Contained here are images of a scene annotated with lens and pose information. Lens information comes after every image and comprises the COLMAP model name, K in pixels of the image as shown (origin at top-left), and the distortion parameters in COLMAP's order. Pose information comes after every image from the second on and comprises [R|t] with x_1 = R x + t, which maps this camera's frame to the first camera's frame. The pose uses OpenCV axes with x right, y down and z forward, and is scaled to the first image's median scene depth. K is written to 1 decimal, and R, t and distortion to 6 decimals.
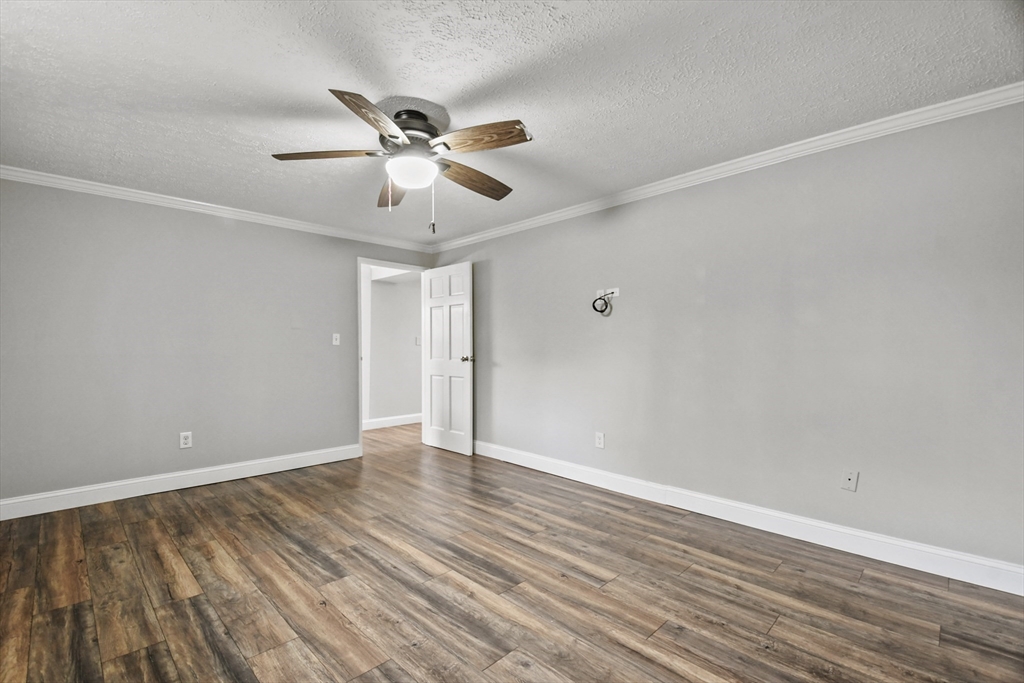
lens RADIAL K [[453.4, 0, 513.8], [0, 453.4, 344.8], [0, 0, 1]] dist [-0.004699, -0.004768]
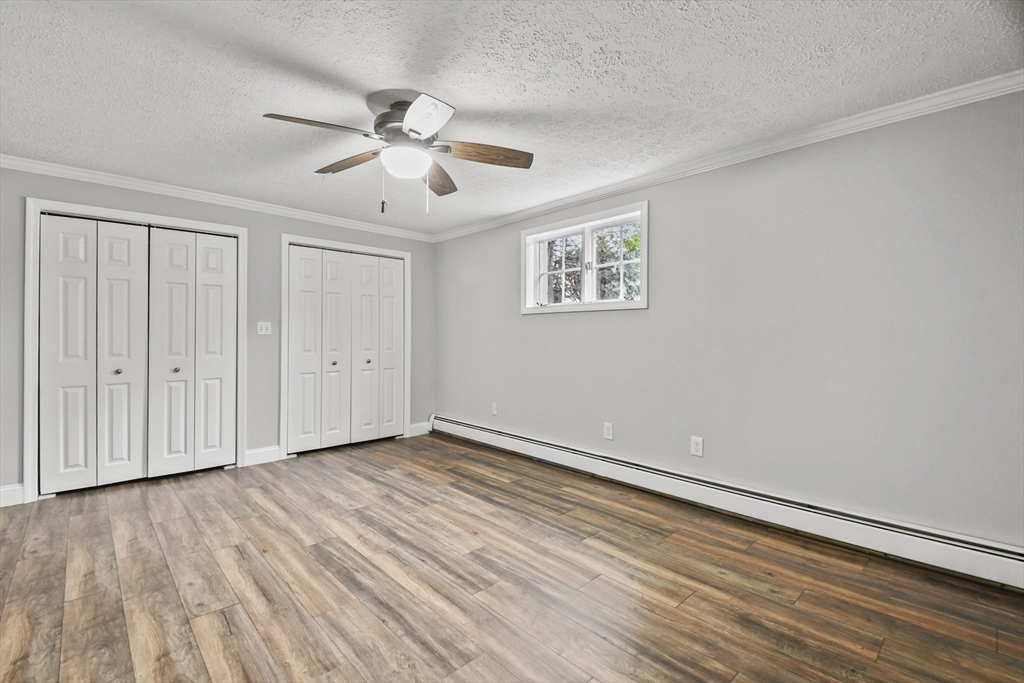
lens RADIAL K [[453.4, 0, 510.0], [0, 453.4, 330.9], [0, 0, 1]] dist [-0.004699, -0.004768]
pose [[-0.999282, -0.002809, 0.037783, -0.502352], [-0.003317, 0.999905, -0.013389, 0.005633], [-0.037742, -0.013505, -0.999196, 2.043339]]
